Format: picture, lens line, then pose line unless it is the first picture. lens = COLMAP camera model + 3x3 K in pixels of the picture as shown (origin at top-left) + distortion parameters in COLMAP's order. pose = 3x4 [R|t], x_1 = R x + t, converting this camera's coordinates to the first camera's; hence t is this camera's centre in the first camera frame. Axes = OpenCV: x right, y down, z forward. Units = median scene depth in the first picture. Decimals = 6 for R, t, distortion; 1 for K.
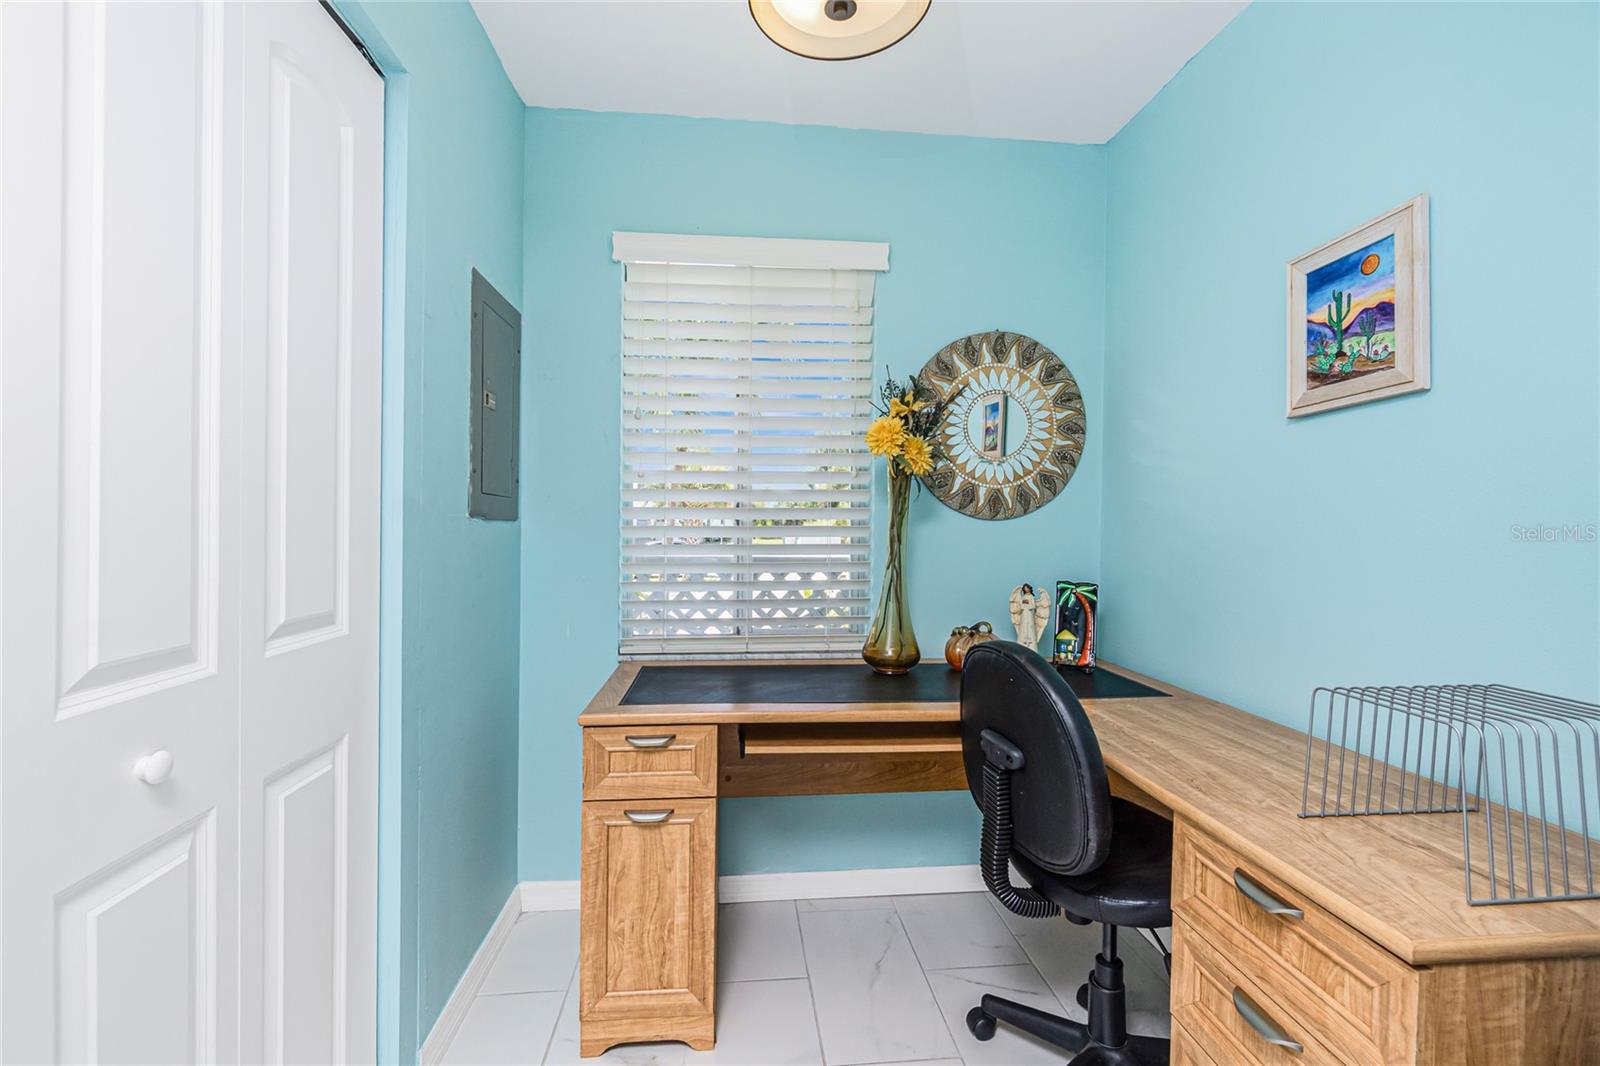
lens RADIAL K [[695.6, 0, 796.7], [0, 695.6, 527.2], [0, 0, 1]] dist [-0.003323, -0.000212]
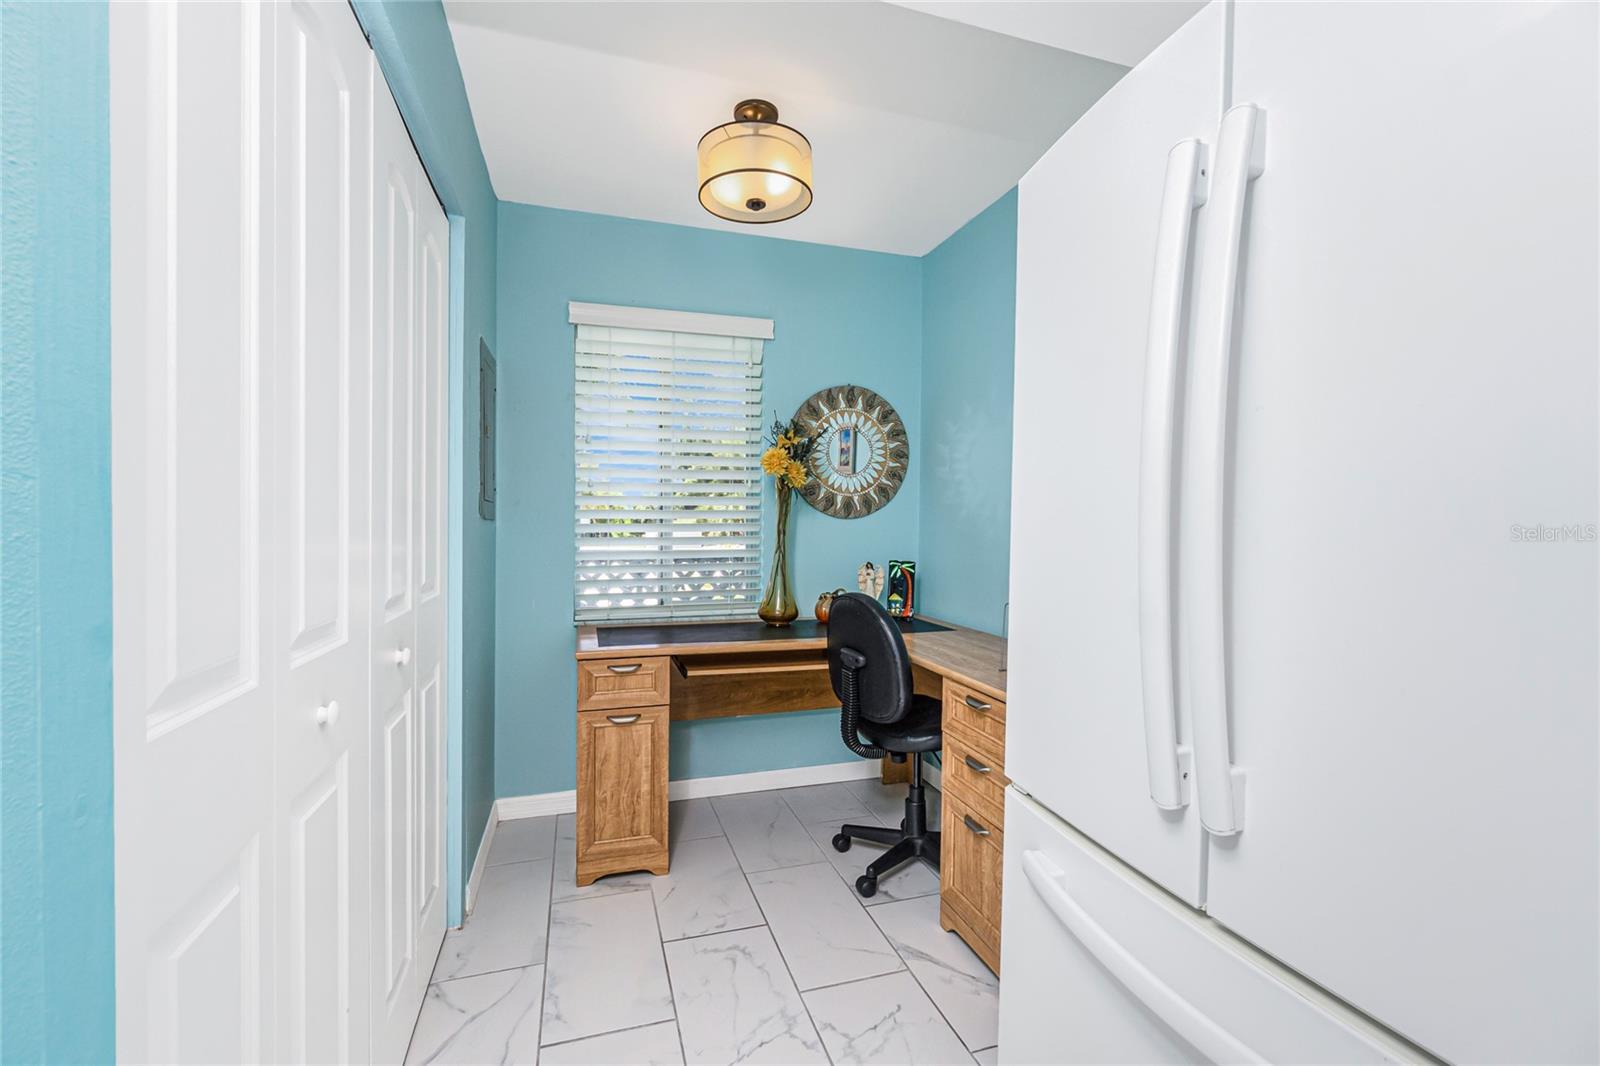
lens RADIAL K [[695.6, 0, 796.7], [0, 695.6, 527.2], [0, 0, 1]] dist [-0.003323, -0.000212]
pose [[0.978905, -0.004526, 0.204267, -0.122336], [0.004138, 0.999989, 0.002329, 0.003632], [-0.204275, -0.001435, 0.978913, -0.418845]]
